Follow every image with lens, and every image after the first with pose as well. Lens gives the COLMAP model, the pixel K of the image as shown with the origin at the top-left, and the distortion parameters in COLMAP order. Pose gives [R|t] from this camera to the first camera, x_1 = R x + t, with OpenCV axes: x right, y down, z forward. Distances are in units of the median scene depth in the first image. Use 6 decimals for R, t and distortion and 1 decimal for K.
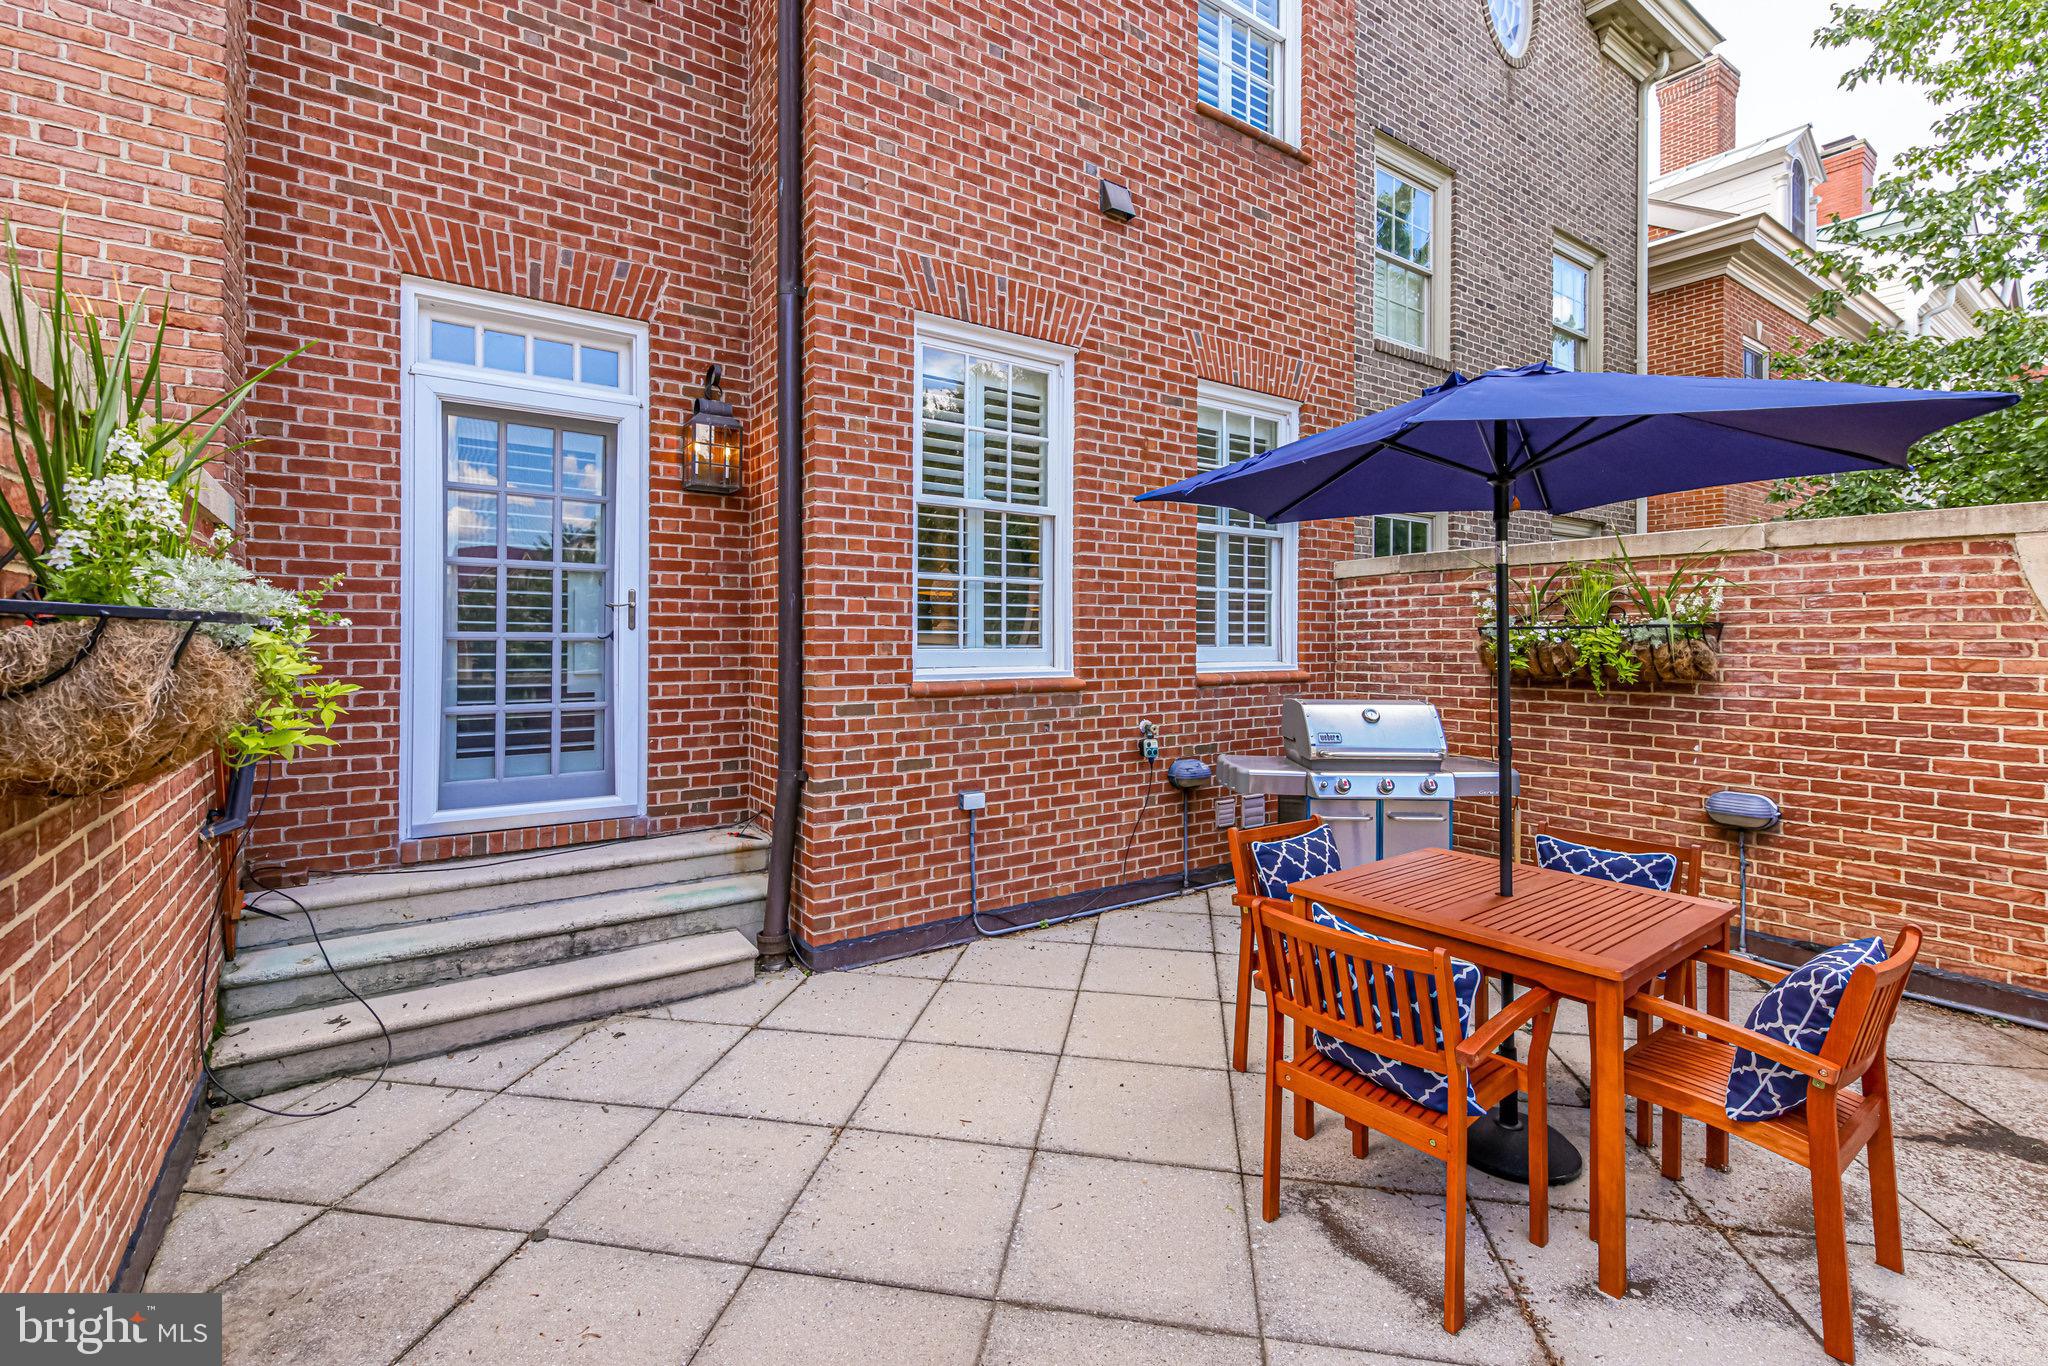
lens RADIAL K [[886.6, 0, 993.5], [0, 886.6, 629.1], [0, 0, 1]] dist [0.012845, -0.008880]
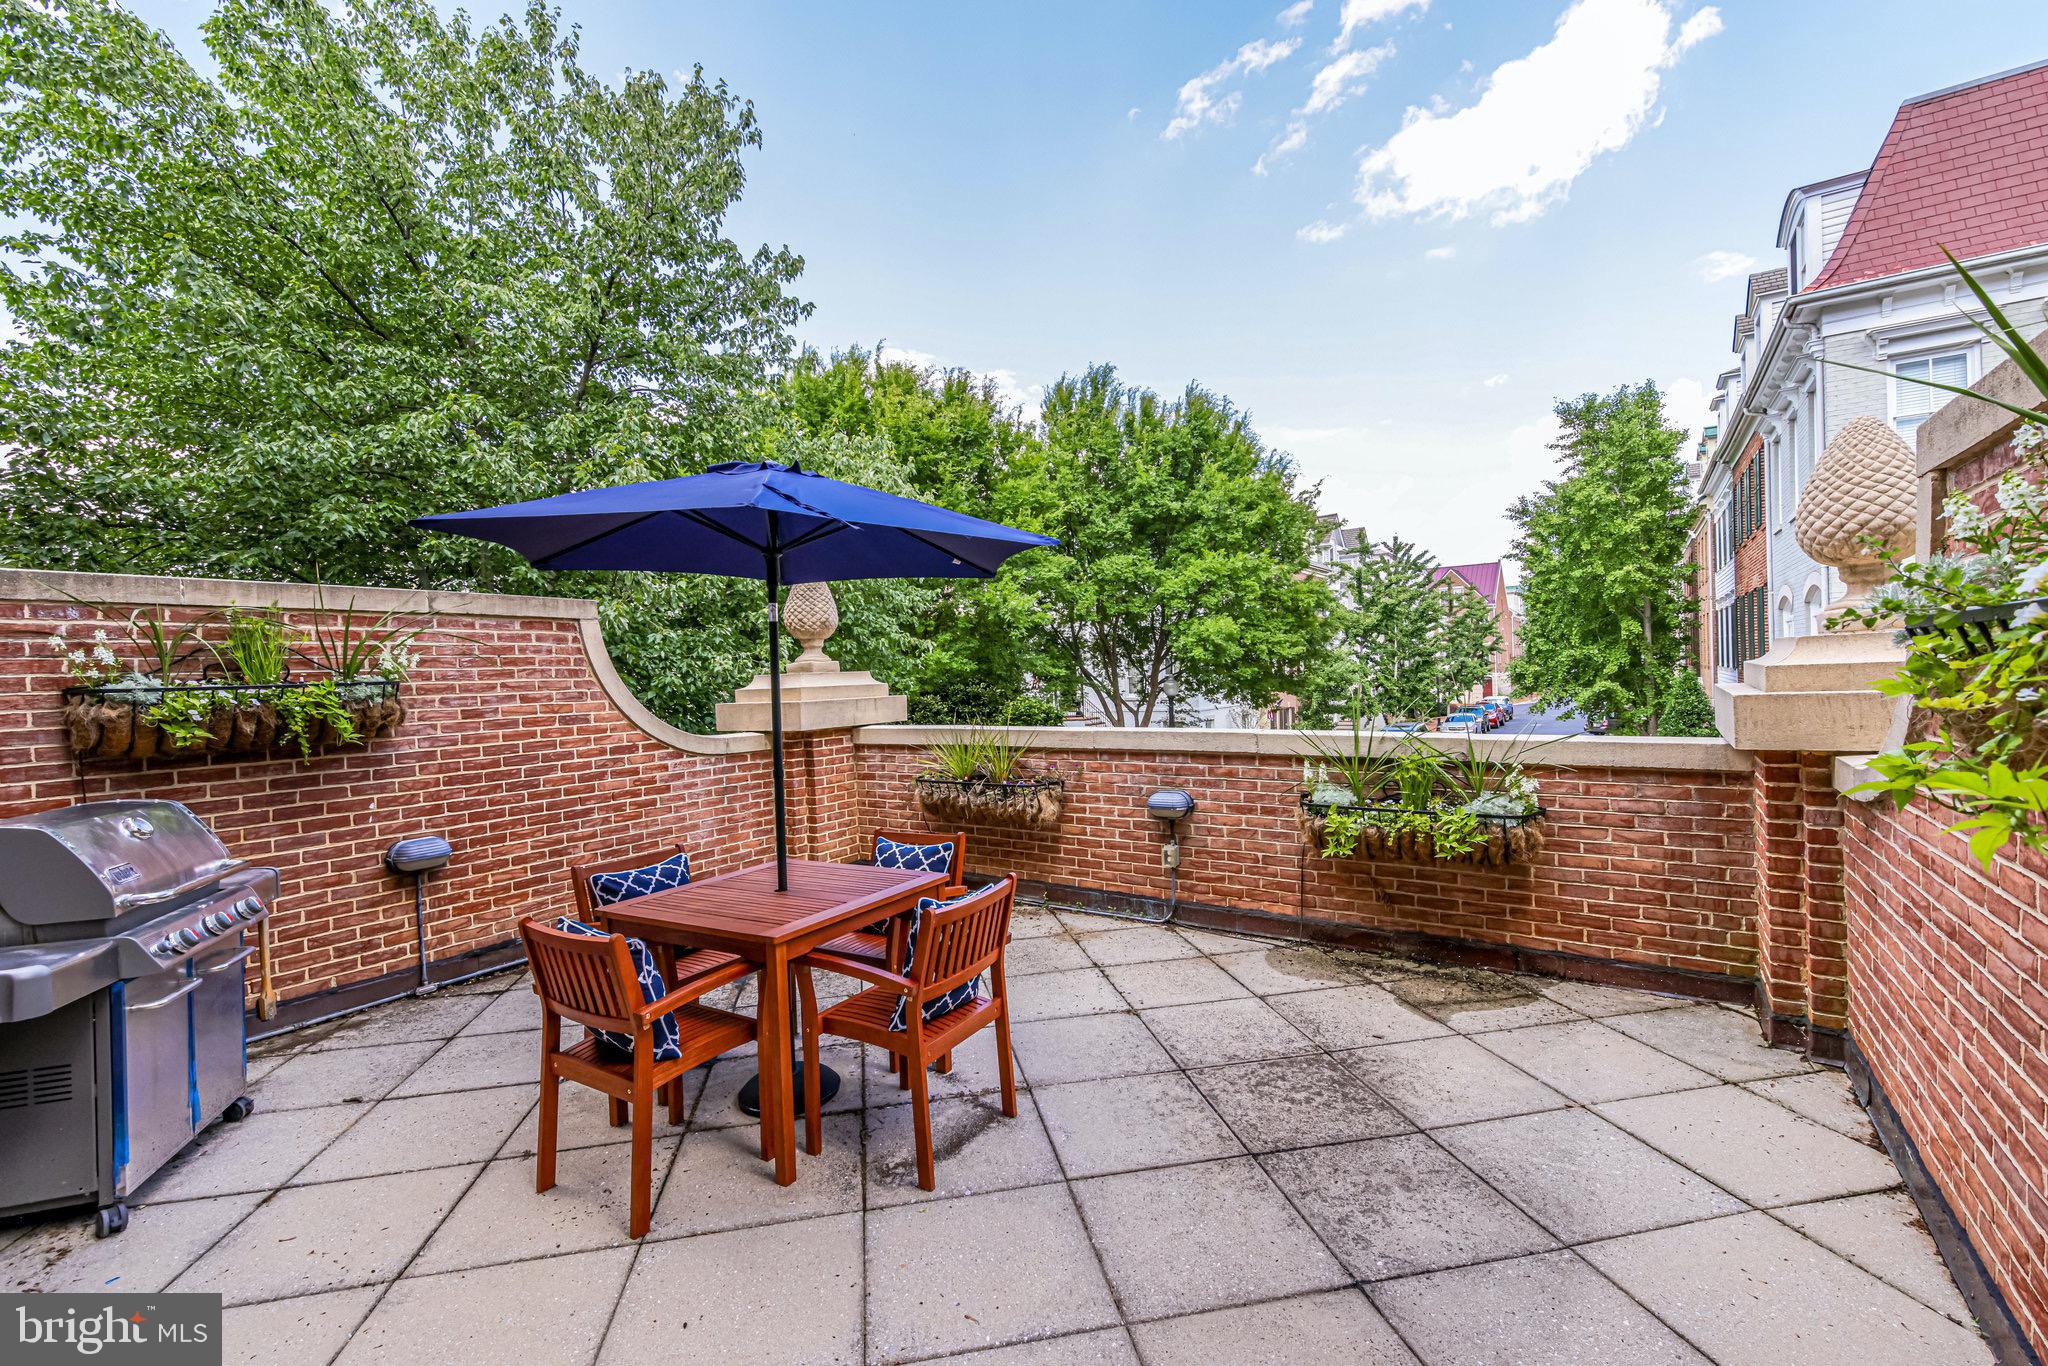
lens RADIAL K [[886.6, 0, 1027.4], [0, 886.6, 668.6], [0, 0, 1]] dist [0.012845, -0.008880]
pose [[-0.376304, 0.015251, 0.926371, -0.497575], [0.025032, 0.999667, -0.006289, 0.004306], [-0.926158, 0.020822, -0.376561, 0.812989]]
